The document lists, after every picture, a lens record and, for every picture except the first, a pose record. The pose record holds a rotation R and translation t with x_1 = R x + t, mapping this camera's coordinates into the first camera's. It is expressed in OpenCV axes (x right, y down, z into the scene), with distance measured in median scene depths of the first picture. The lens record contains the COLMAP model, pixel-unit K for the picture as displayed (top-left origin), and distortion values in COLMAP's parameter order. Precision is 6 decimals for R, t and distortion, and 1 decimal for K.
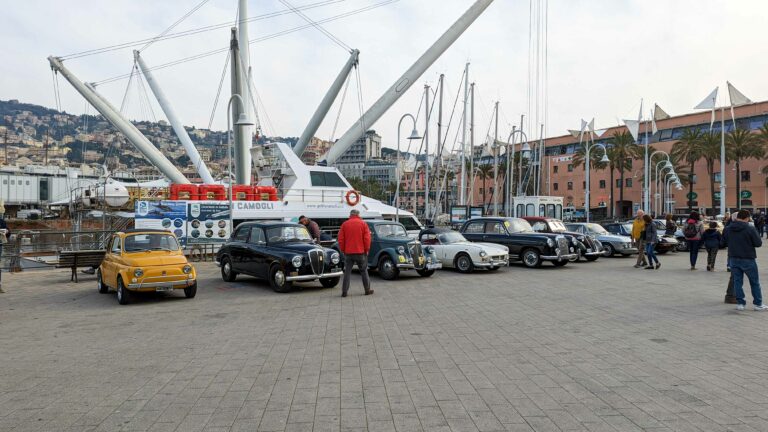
lens RADIAL K [[552.8, 0, 381.4], [0, 552.8, 198.6], [0, 0, 1]] dist [0.030674, -0.000389]
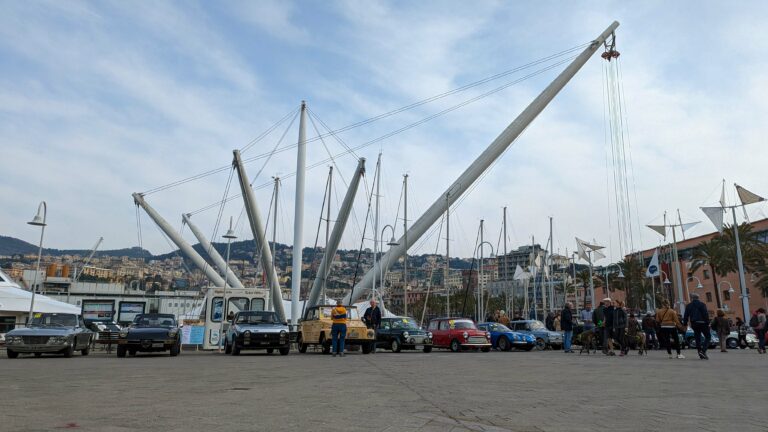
lens RADIAL K [[539.8, 0, 384.9], [0, 539.8, 213.6], [0, 0, 1]] dist [0.074475, -0.069945]
pose [[0.936977, -0.076199, -0.340981, 0.317659], [0.009265, 0.981004, -0.193767, 0.018663], [0.349269, 0.178396, 0.919884, 0.135987]]
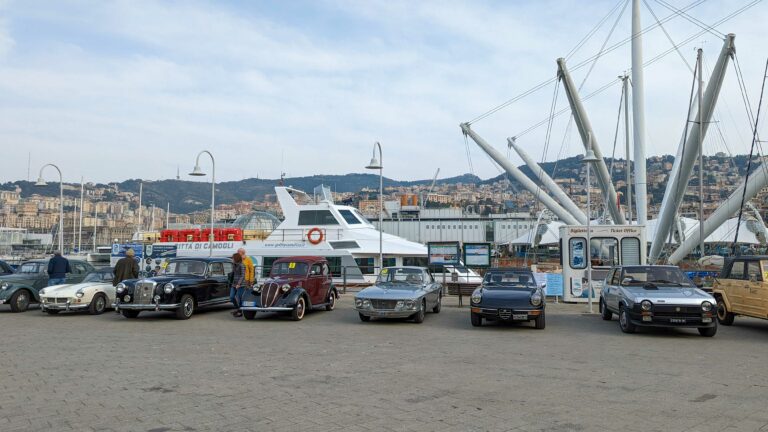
lens RADIAL K [[539.8, 0, 384.9], [0, 539.8, 213.6], [0, 0, 1]] dist [0.074475, -0.069945]
pose [[0.589055, -0.060791, -0.805803, 0.267145], [0.024659, 0.998054, -0.057268, 0.005779], [0.807717, 0.013863, 0.589408, 0.182218]]
